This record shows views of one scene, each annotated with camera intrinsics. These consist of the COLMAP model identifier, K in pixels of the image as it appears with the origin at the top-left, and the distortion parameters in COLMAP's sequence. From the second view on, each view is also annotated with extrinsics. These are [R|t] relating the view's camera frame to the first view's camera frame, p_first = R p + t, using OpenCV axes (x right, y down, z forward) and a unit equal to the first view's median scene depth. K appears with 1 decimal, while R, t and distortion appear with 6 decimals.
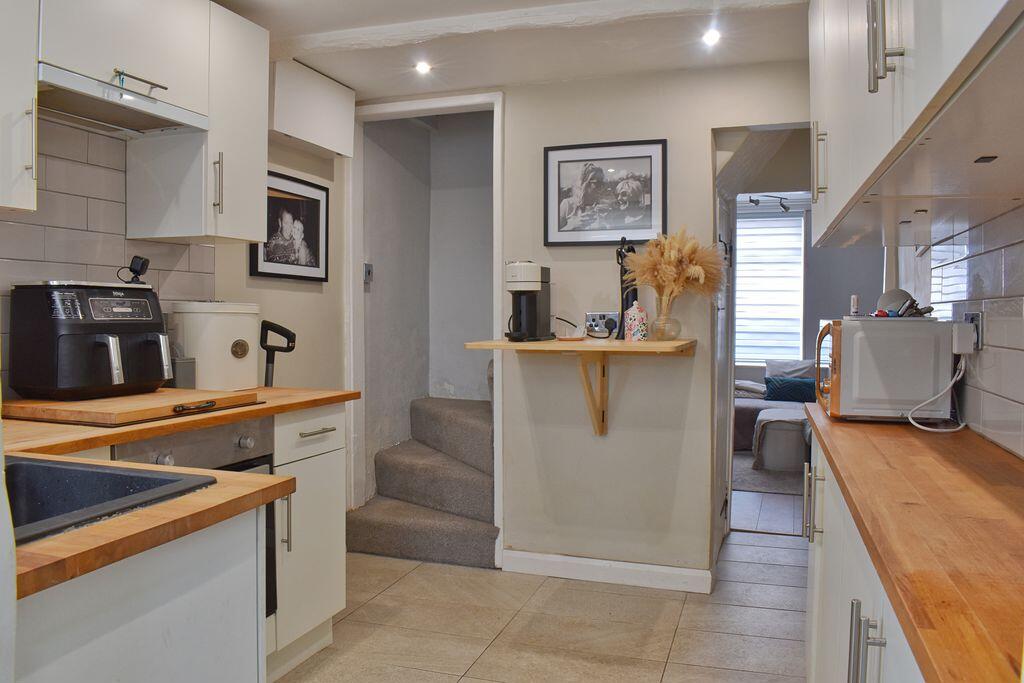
lens RADIAL K [[814.1, 0, 514.1], [0, 814.1, 340.5], [0, 0, 1]] dist [-0.017729, -0.005339]
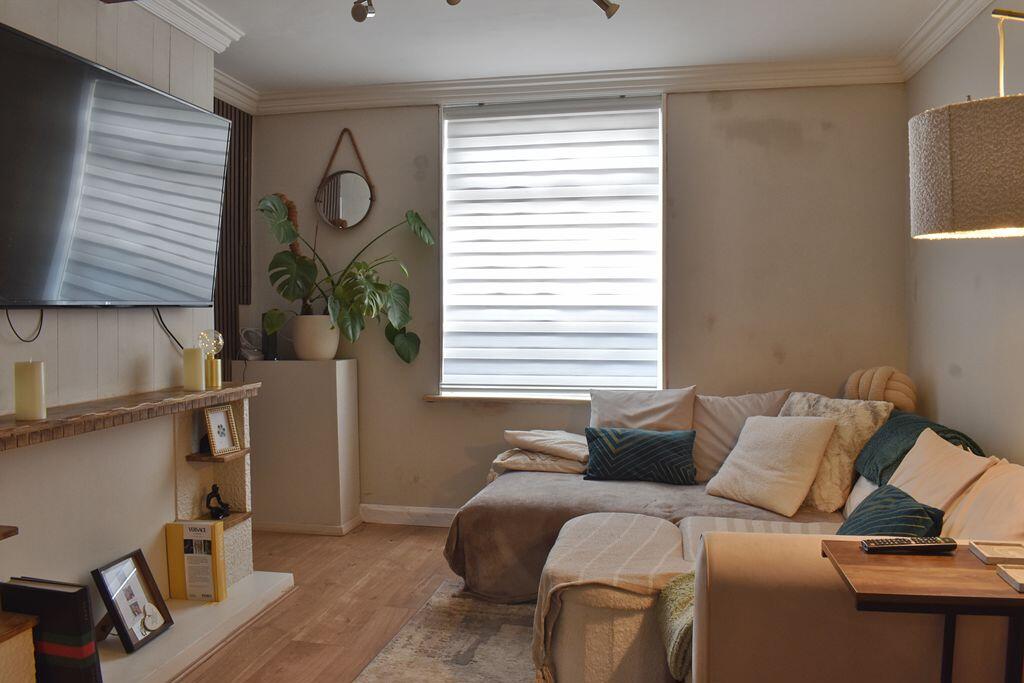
lens RADIAL K [[814.1, 0, 509.8], [0, 814.1, 338.1], [0, 0, 1]] dist [-0.017729, -0.005339]
pose [[0.988798, -0.009271, 0.148973, 0.189285], [0.010584, 0.999912, -0.008020, -0.003559], [-0.148886, 0.009507, 0.988809, 0.522248]]
